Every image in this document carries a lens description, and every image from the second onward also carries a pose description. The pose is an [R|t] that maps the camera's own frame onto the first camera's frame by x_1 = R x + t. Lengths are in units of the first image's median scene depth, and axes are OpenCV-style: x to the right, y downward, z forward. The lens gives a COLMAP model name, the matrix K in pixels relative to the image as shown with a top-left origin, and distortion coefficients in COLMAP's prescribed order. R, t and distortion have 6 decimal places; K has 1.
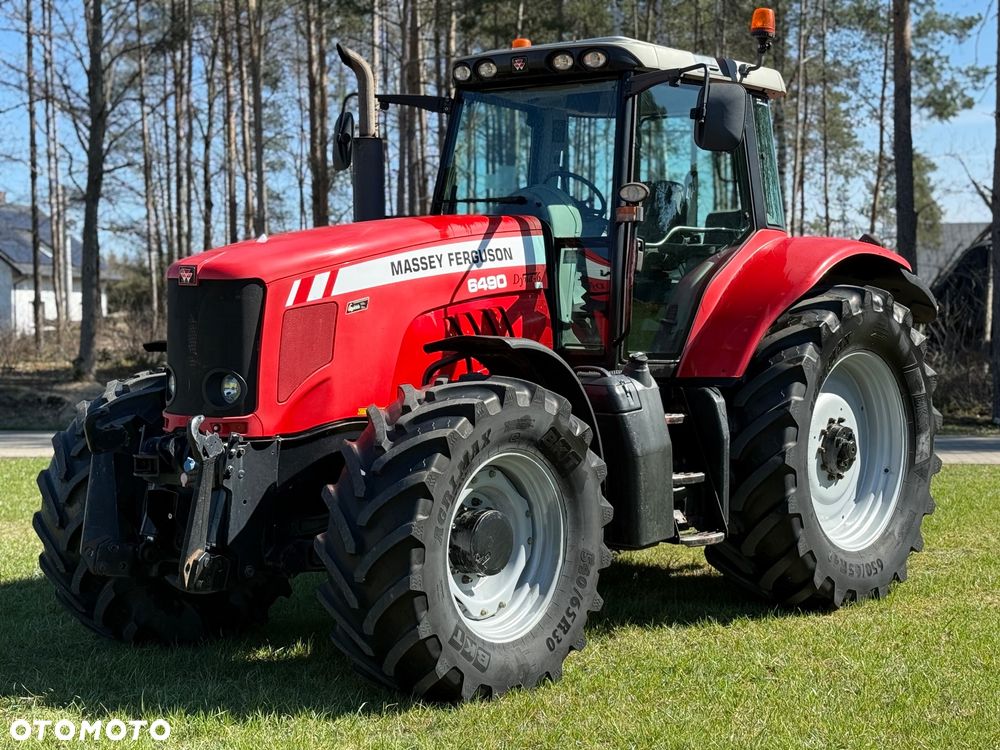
lens RADIAL K [[1692.2, 0, 500.0], [0, 1692.2, 375.0], [0, 0, 1]] dist [0.129534, 0.119621]
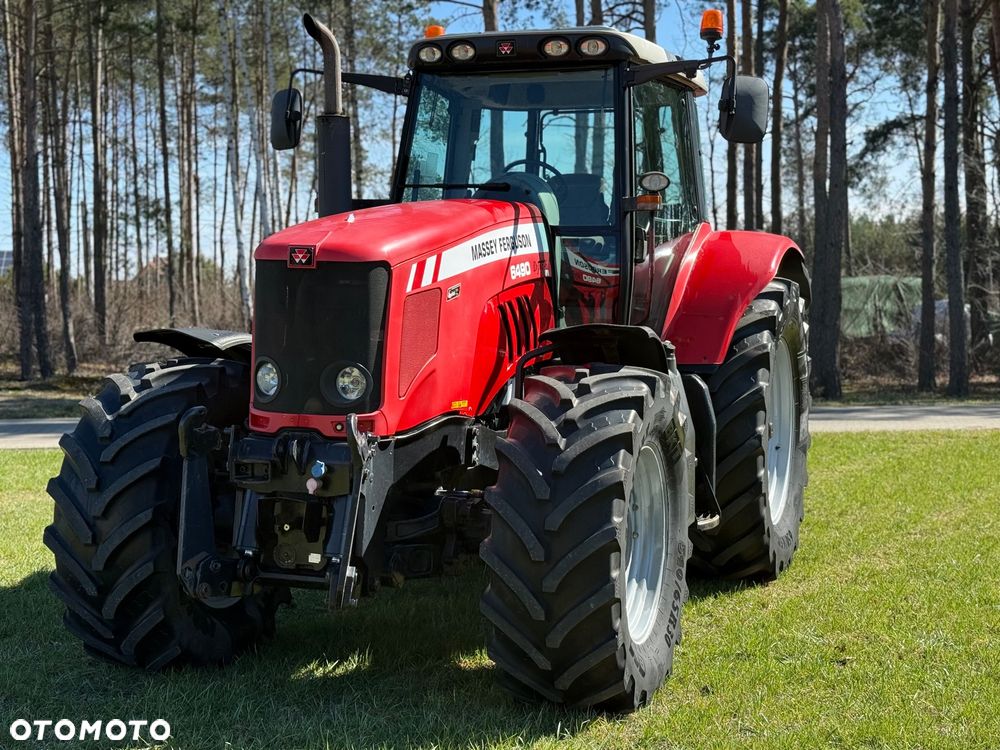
lens RADIAL K [[1465.3, 0, 500.0], [0, 1465.3, 375.0], [0, 0, 1]] dist [0.140243, -0.035501]
pose [[0.940752, -0.011874, 0.338886, -0.323721], [0.007857, 0.999882, 0.013222, -0.005492], [-0.339003, -0.009776, 0.940734, 0.222202]]
